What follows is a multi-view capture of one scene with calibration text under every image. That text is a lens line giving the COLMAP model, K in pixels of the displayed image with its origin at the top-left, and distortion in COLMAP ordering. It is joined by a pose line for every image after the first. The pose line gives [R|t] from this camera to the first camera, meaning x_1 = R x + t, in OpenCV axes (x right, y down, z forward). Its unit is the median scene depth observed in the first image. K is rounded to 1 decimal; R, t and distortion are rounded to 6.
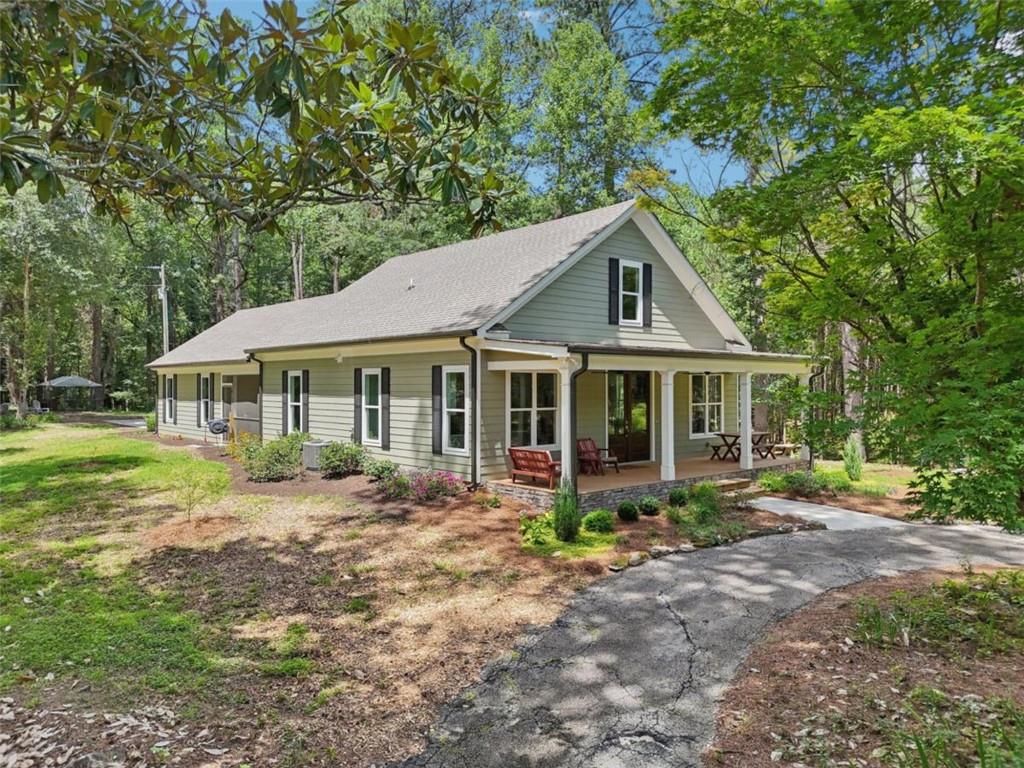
lens RADIAL K [[720.6, 0, 509.4], [0, 720.6, 384.6], [0, 0, 1]] dist [0.037954, -0.020282]
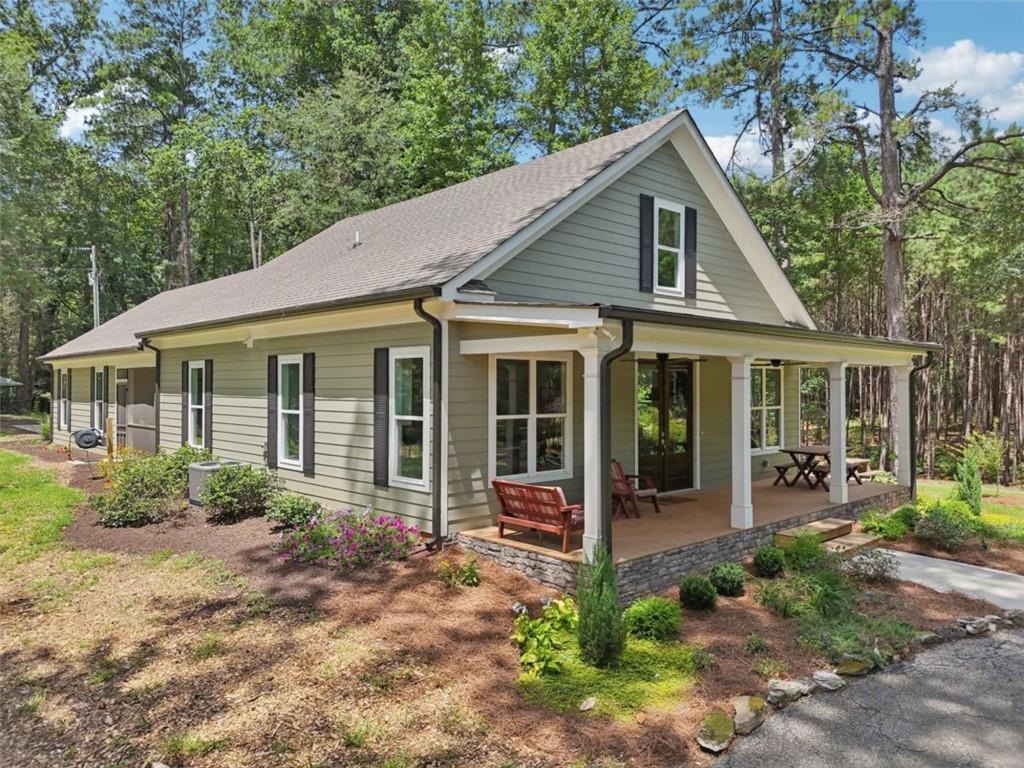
lens RADIAL K [[720.6, 0, 511.5], [0, 720.6, 387.0], [0, 0, 1]] dist [0.037954, -0.020282]
pose [[0.999612, 0.002454, 0.027761, -0.002551], [-0.002468, 0.999997, 0.000461, 0.007527], [-0.027760, -0.000530, 0.999614, 0.348385]]
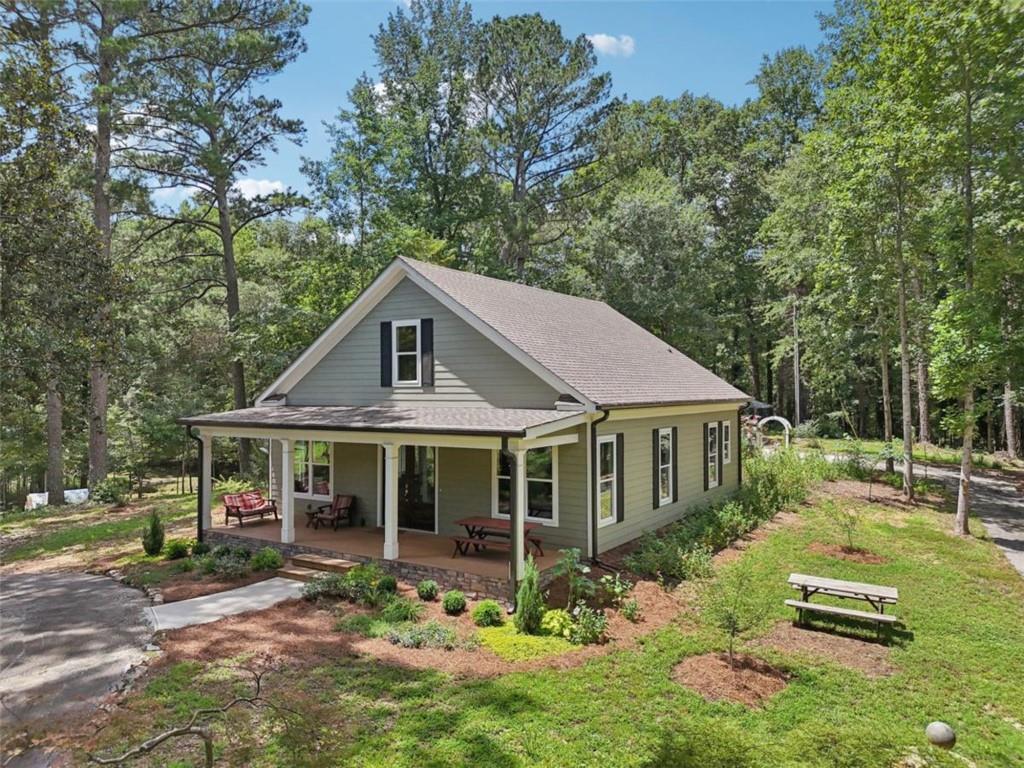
lens RADIAL K [[720.6, 0, 510.4], [0, 720.6, 379.6], [0, 0, 1]] dist [0.037954, -0.020282]
pose [[0.274119, -0.016828, -0.961549, 1.281553], [-0.000614, 0.999844, -0.017673, -0.083556], [0.961696, 0.005435, 0.274066, 0.977830]]
